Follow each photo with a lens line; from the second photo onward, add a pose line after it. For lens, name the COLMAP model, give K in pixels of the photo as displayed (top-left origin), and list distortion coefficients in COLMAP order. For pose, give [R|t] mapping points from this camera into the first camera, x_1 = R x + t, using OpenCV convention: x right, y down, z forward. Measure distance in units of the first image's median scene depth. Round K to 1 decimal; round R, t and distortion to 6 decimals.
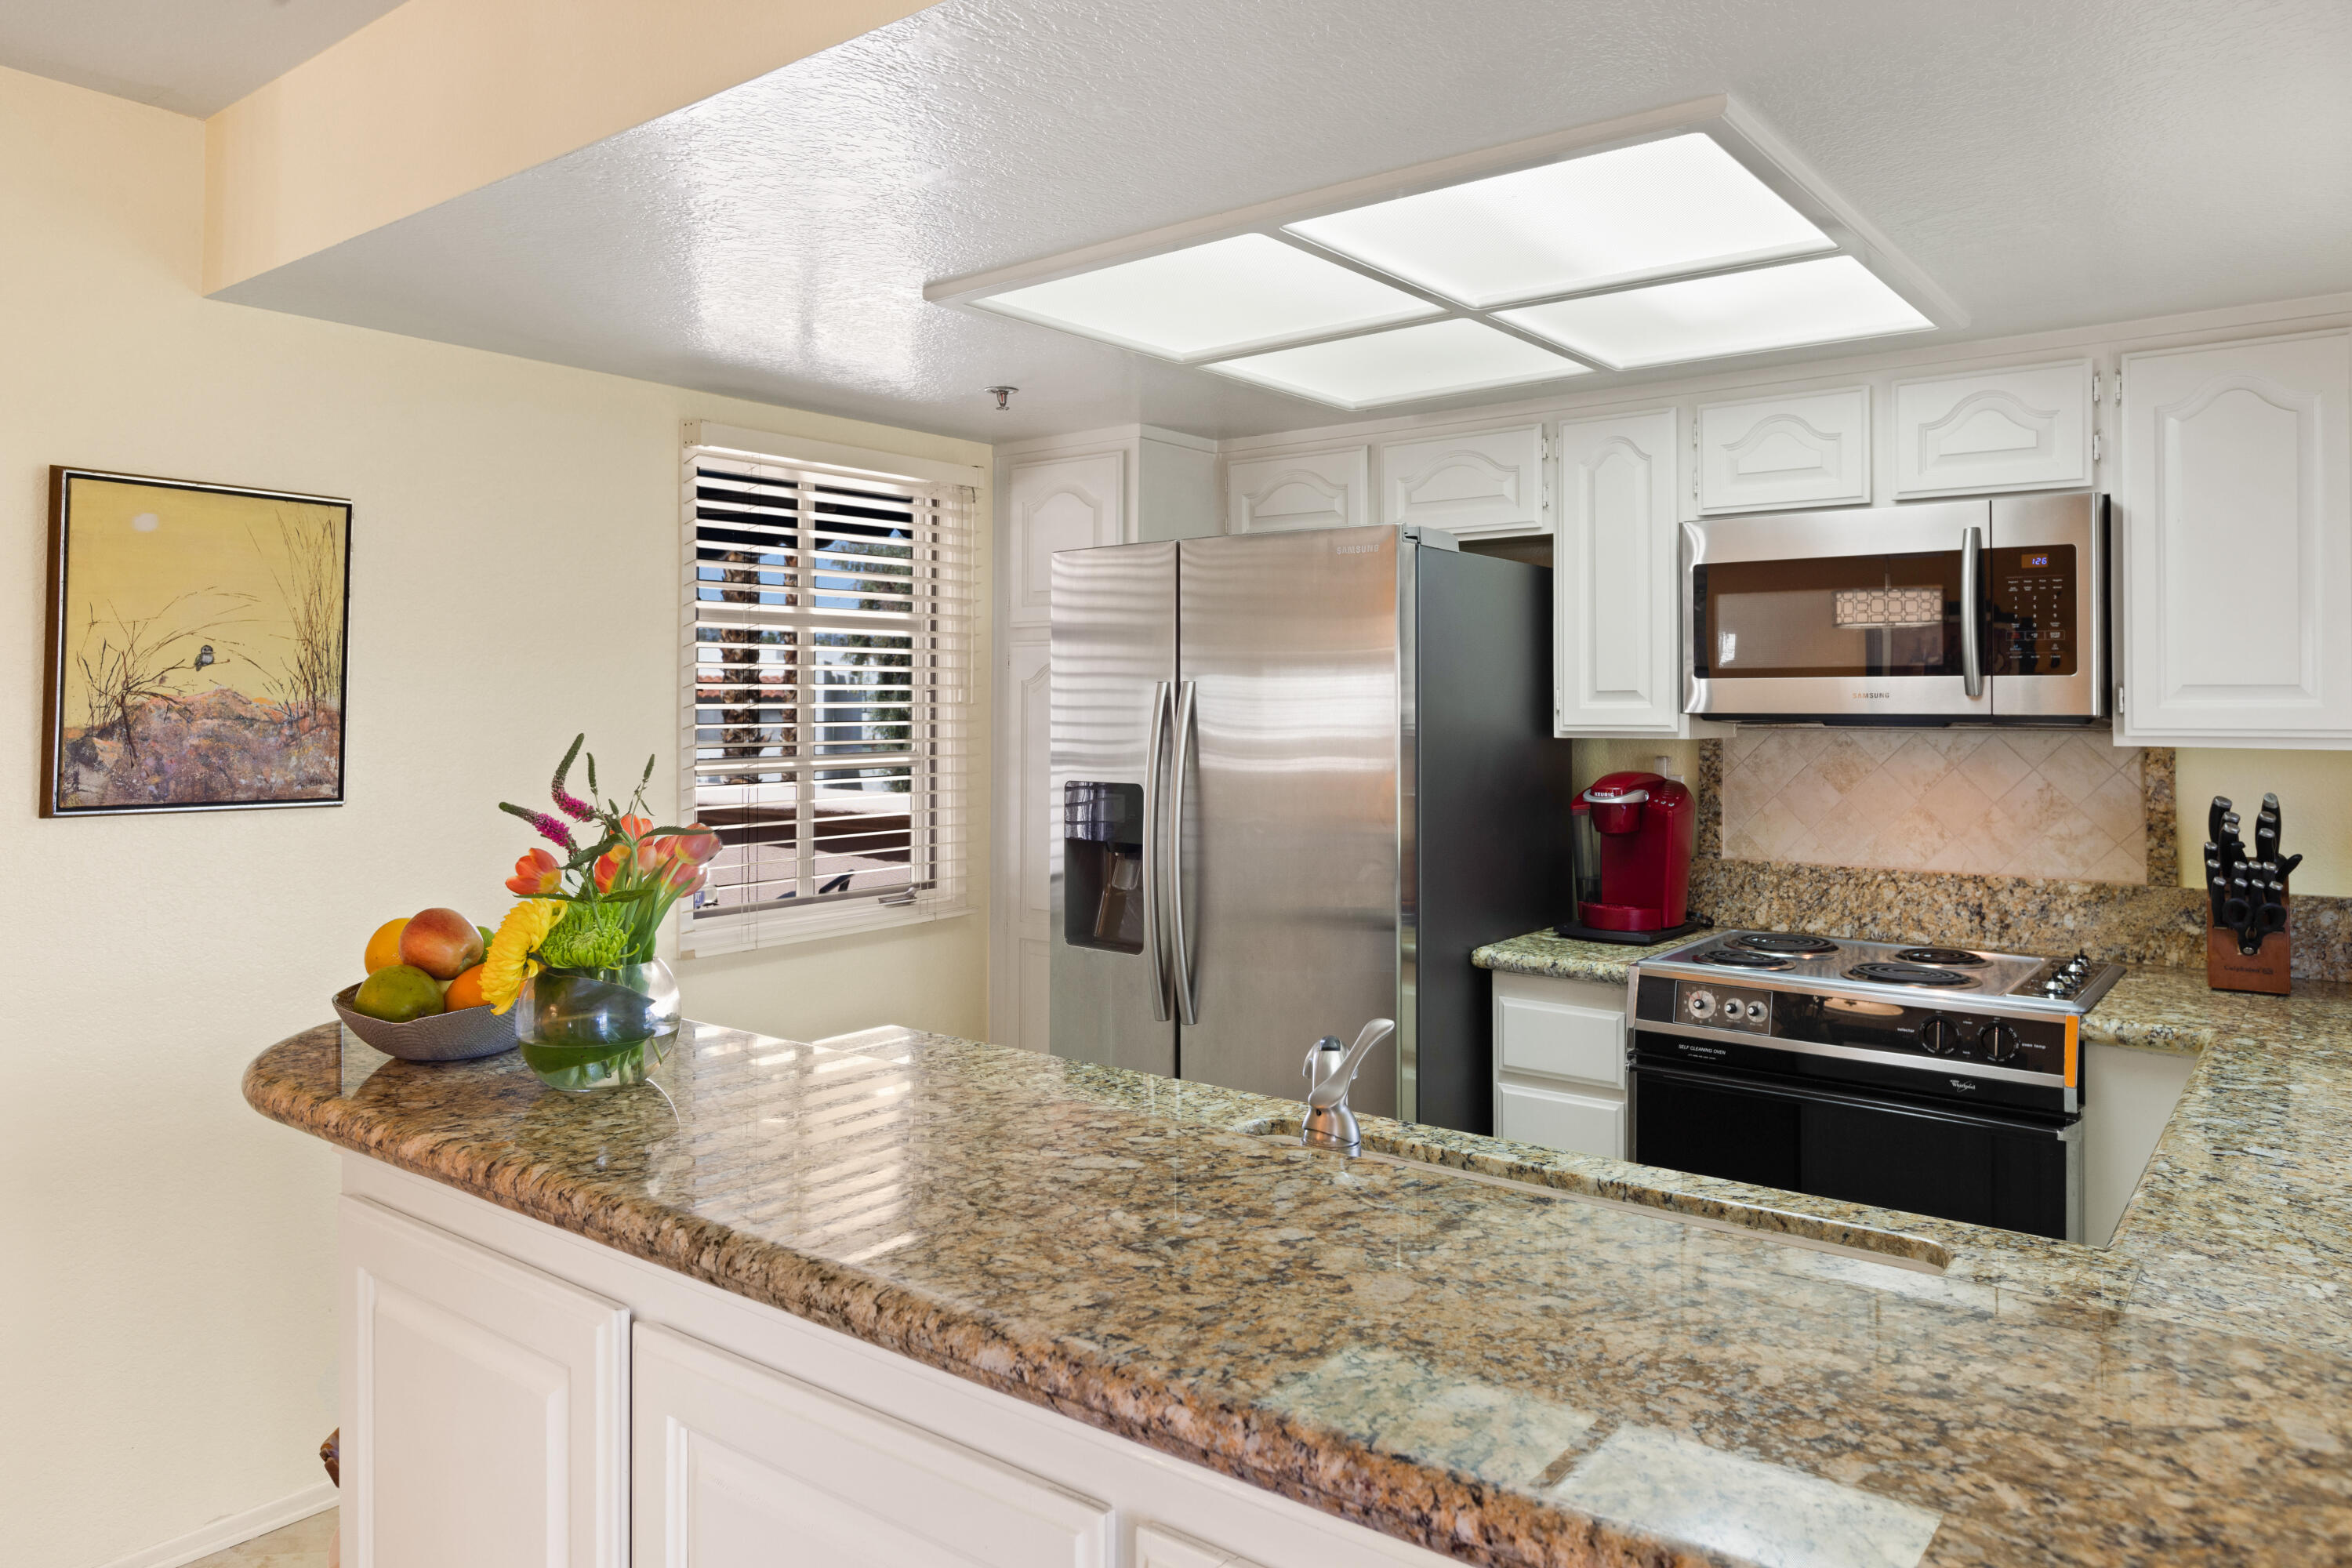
lens RADIAL K [[1550.8, 0, 1168.9], [0, 1550.8, 710.7], [0, 0, 1]] dist [0.003229, -0.004088]
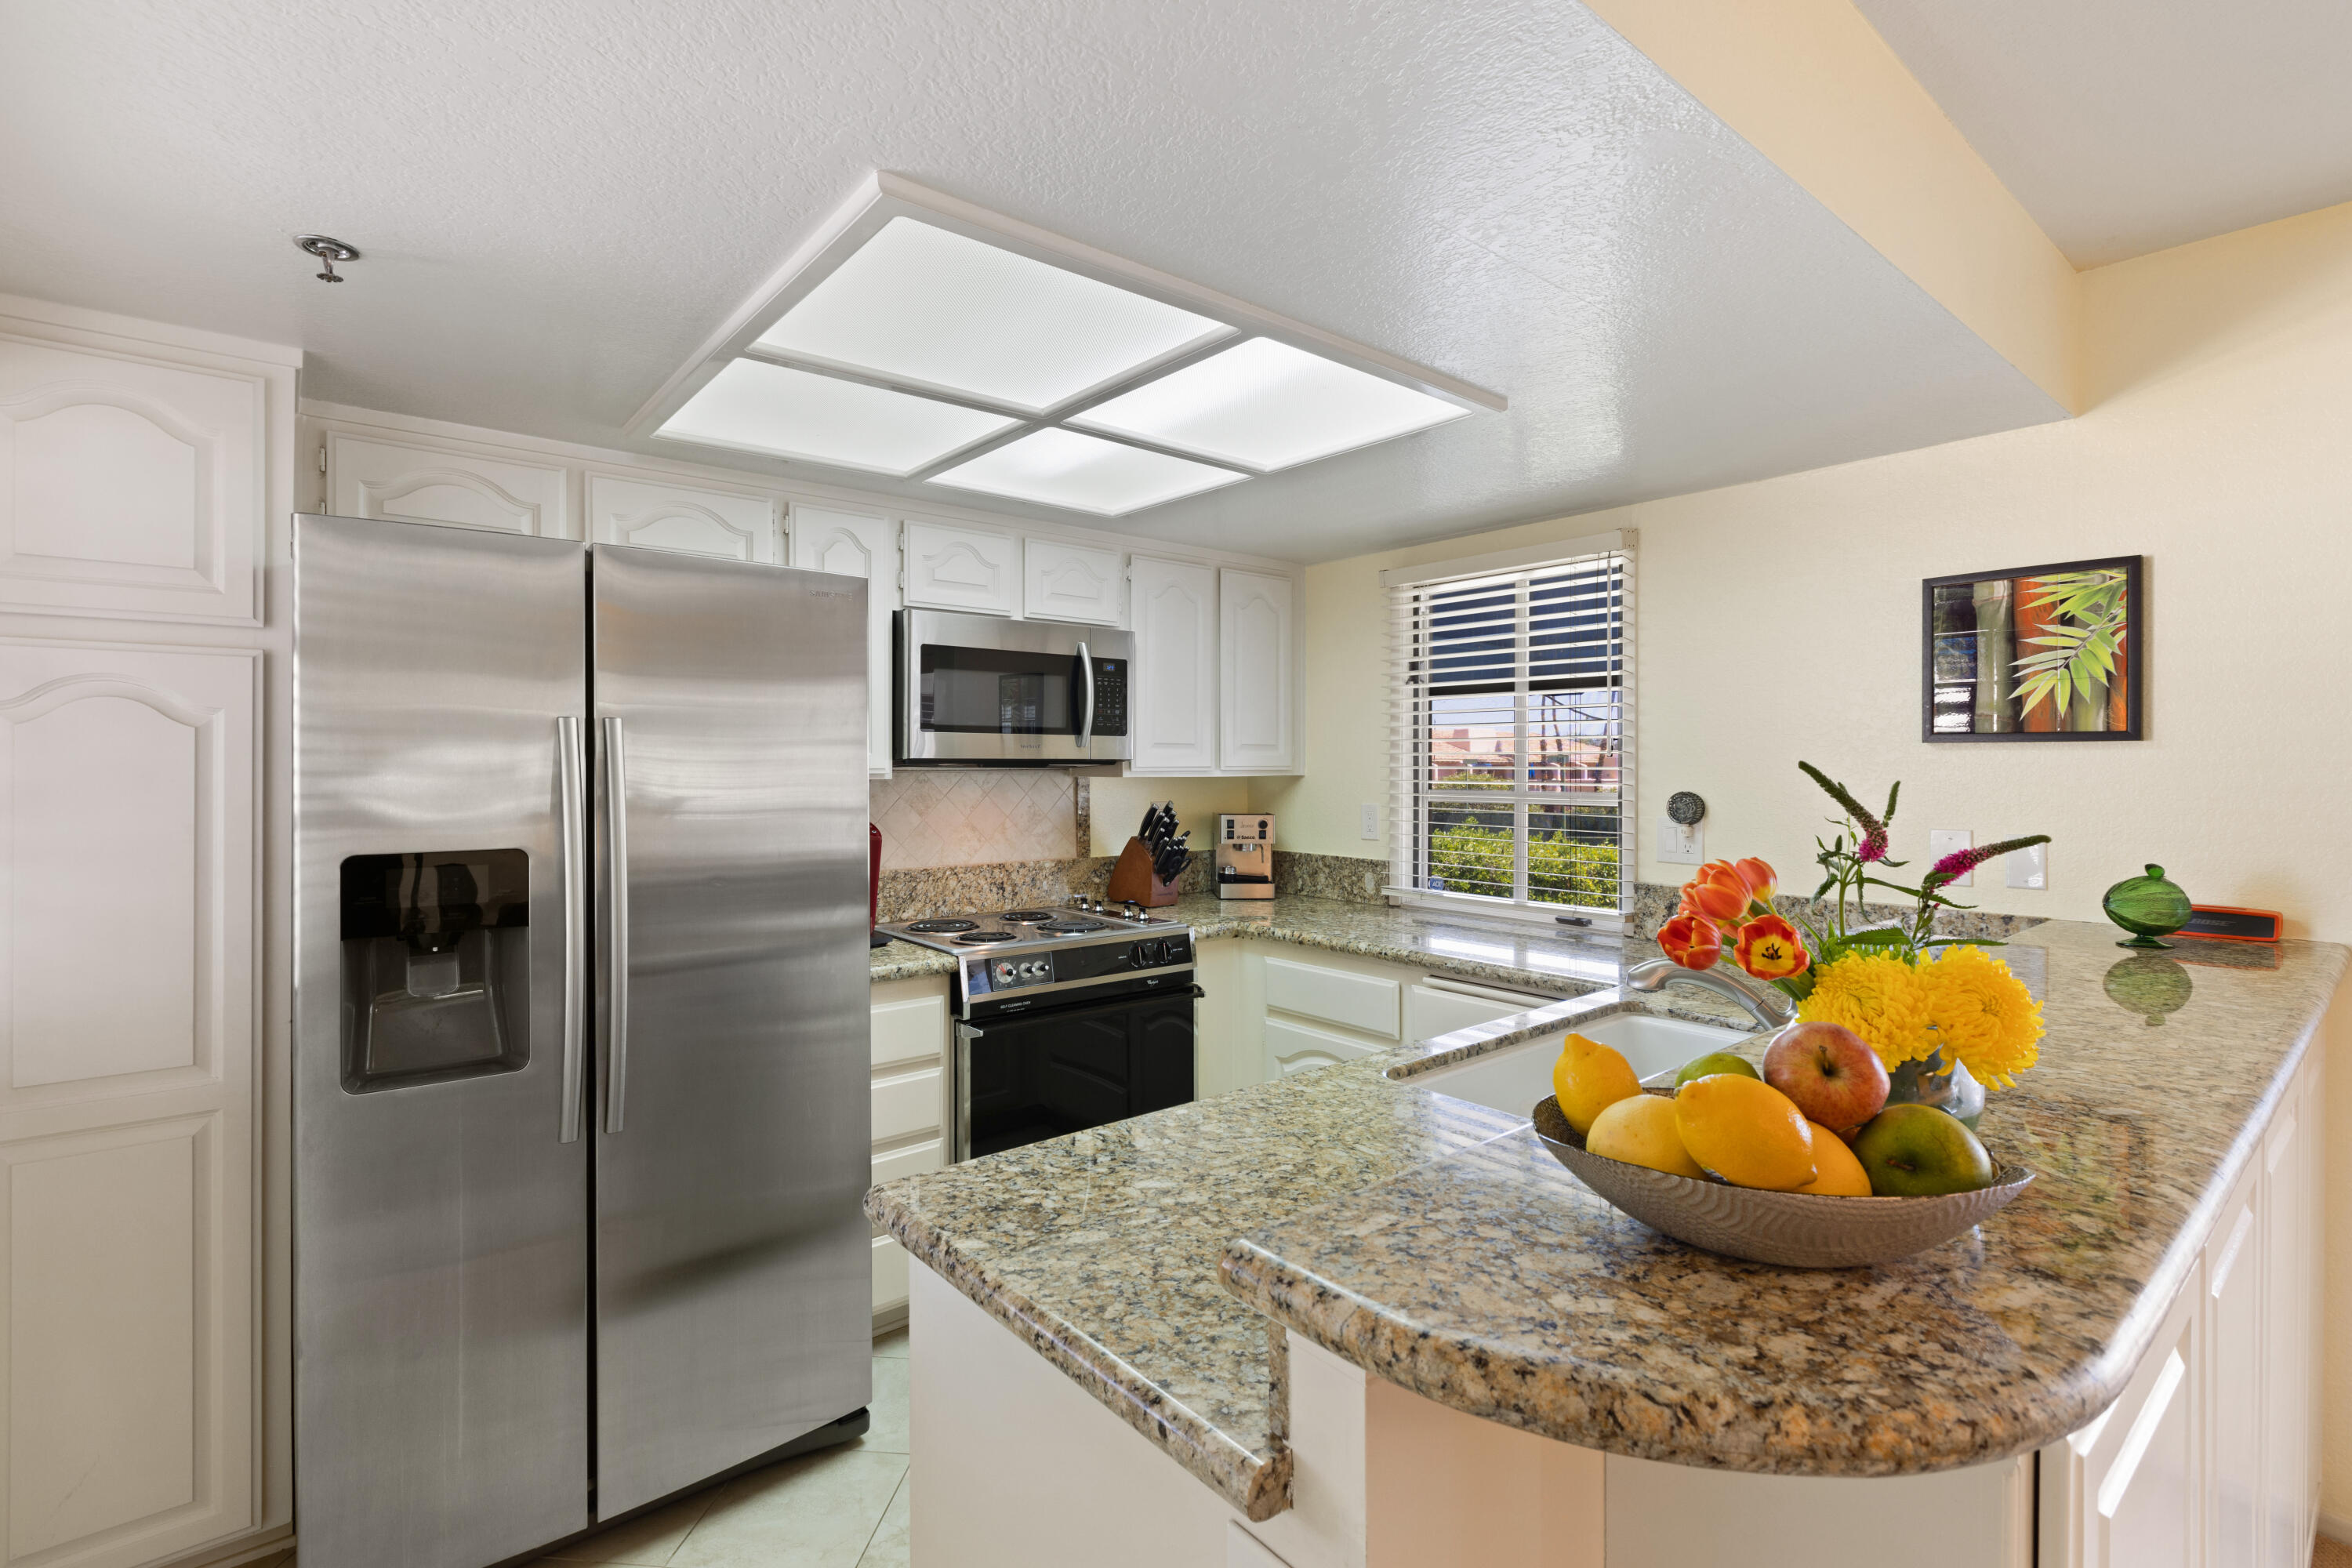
lens RADIAL K [[1085.7, 0, 1176.0], [0, 1085.7, 784.0], [0, 0, 1]] dist [0.000904, 0.000140]
pose [[0.219563, -0.019615, 0.975401, -0.511855], [0.002764, 0.999806, 0.019483, 0.005781], [-0.975594, -0.001582, 0.219575, 0.605362]]
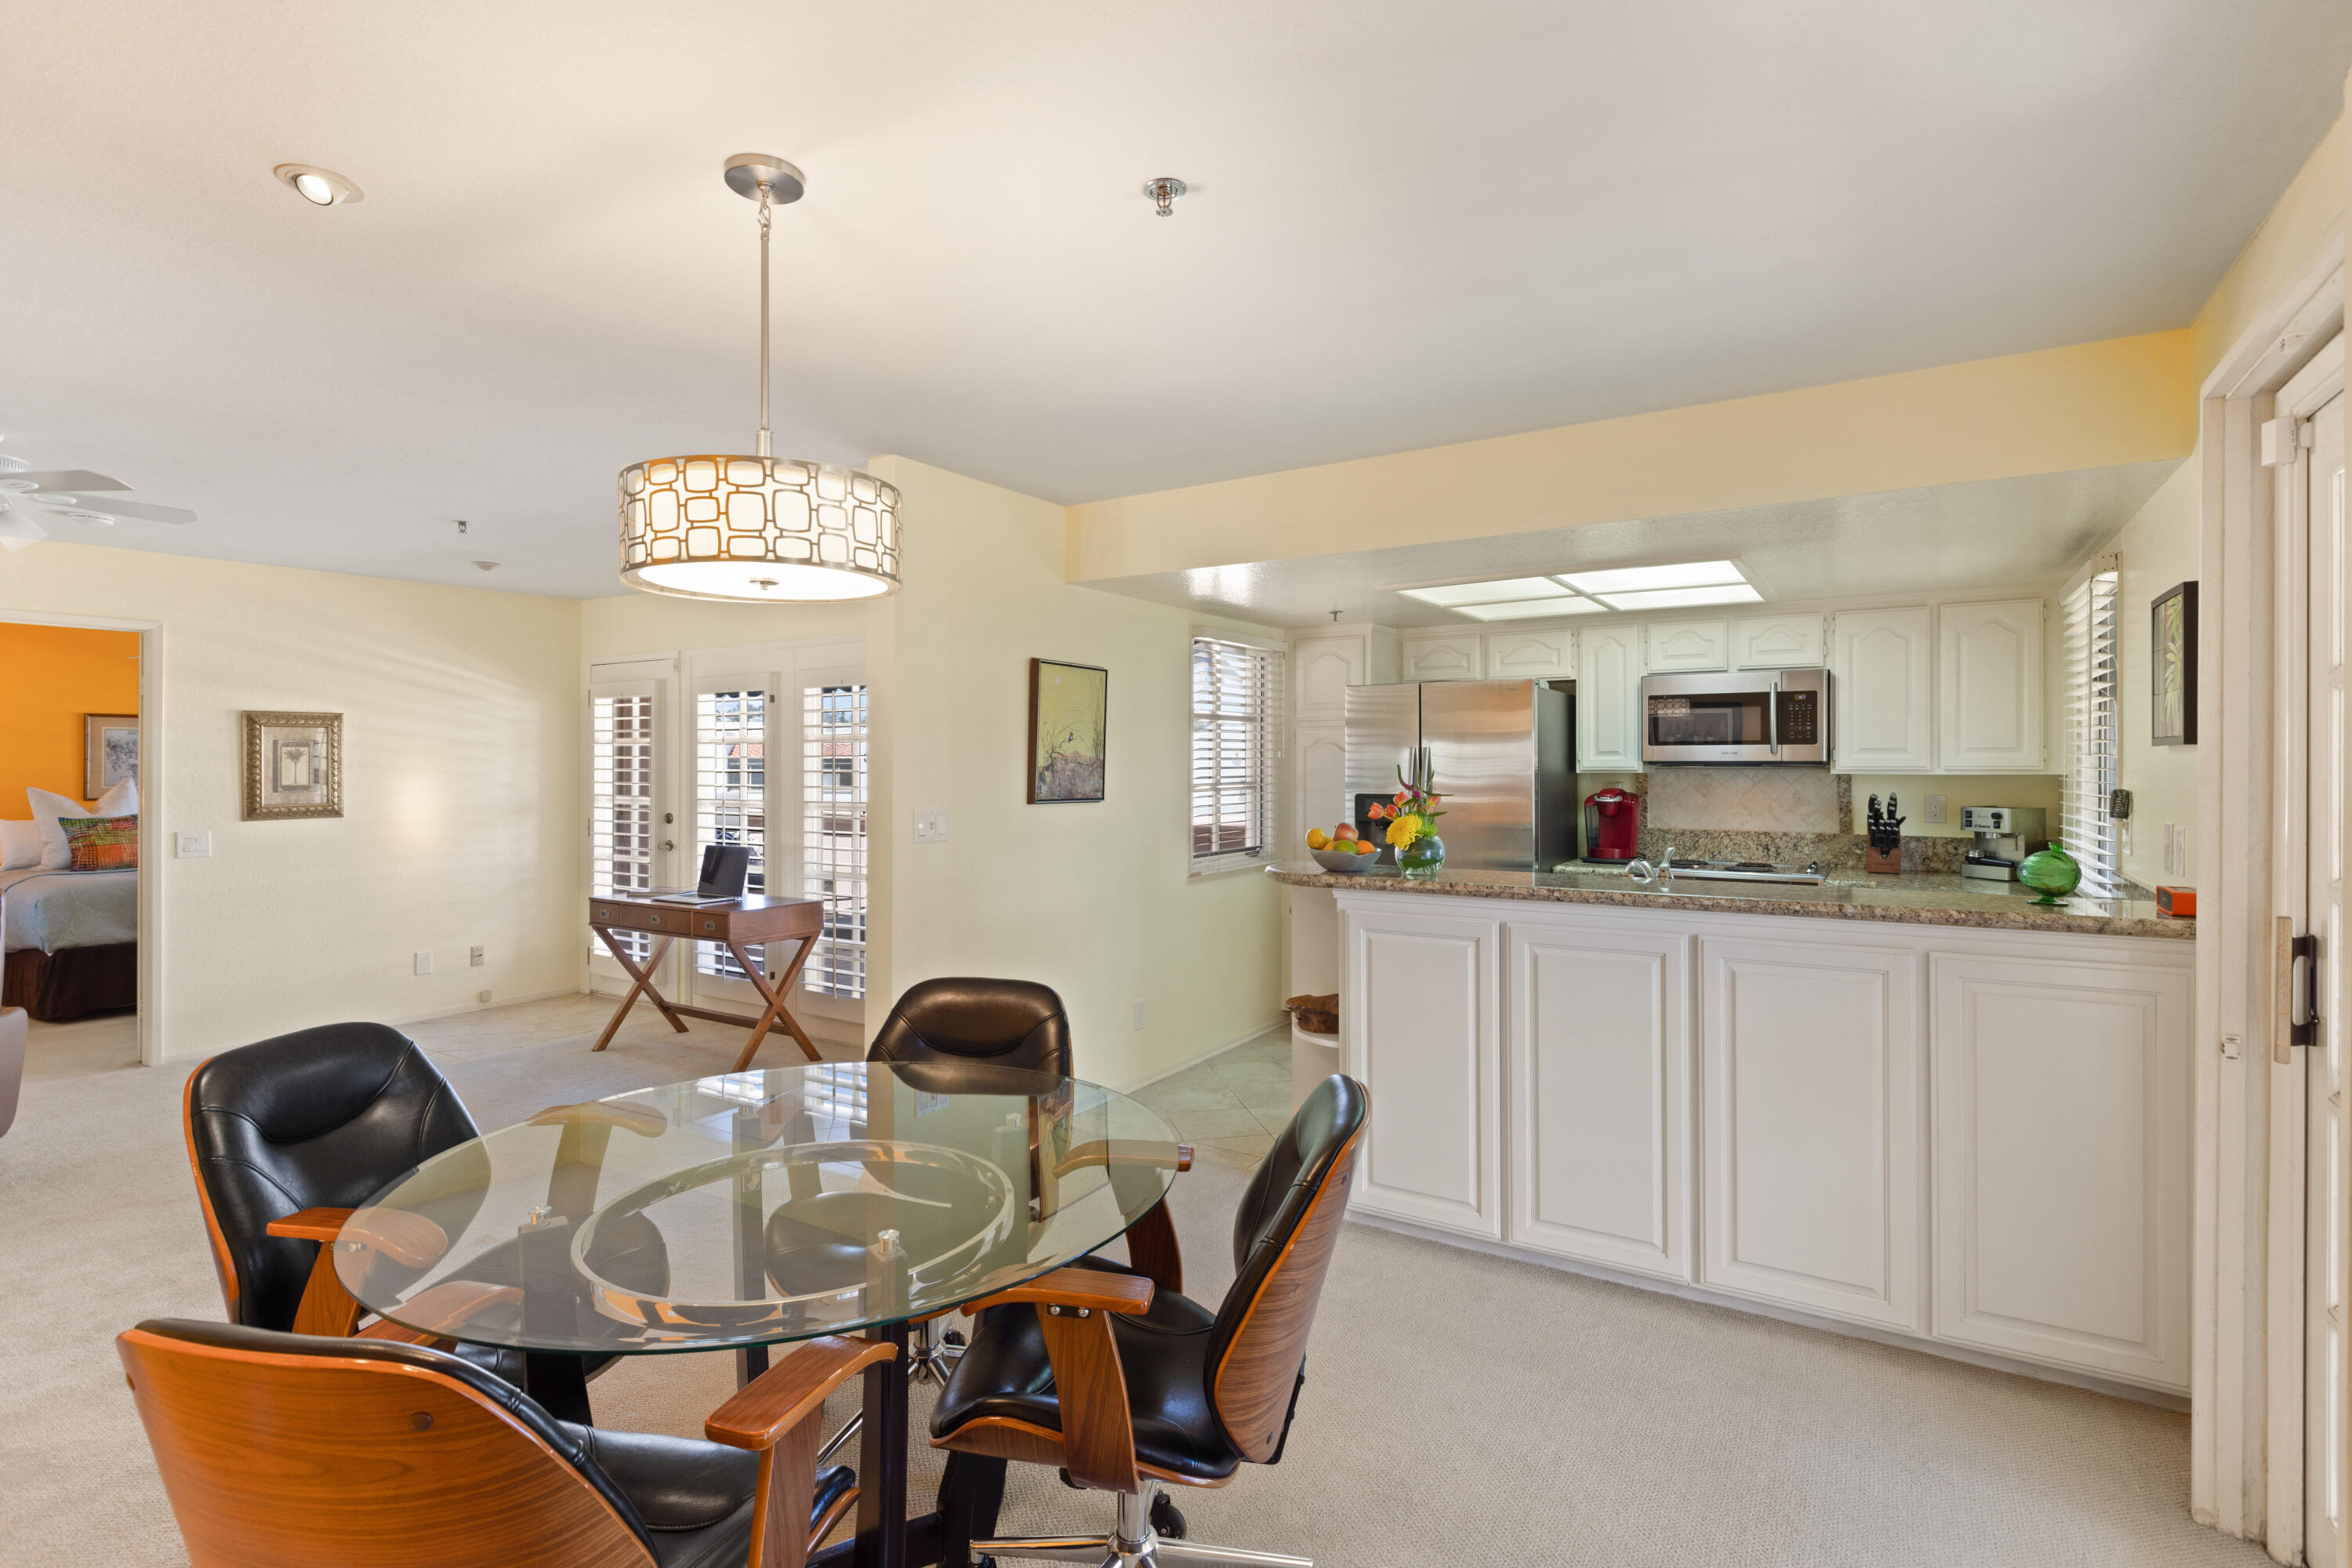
lens RADIAL K [[1120.2, 0, 1176.0], [0, 1120.2, 784.0], [0, 0, 1]] dist [-0.000035, 0.000219]
pose [[0.996100, -0.003214, 0.088177, -0.503544], [0.001902, 0.999886, 0.014955, 0.009460], [-0.088215, -0.014729, 0.995993, -0.581451]]
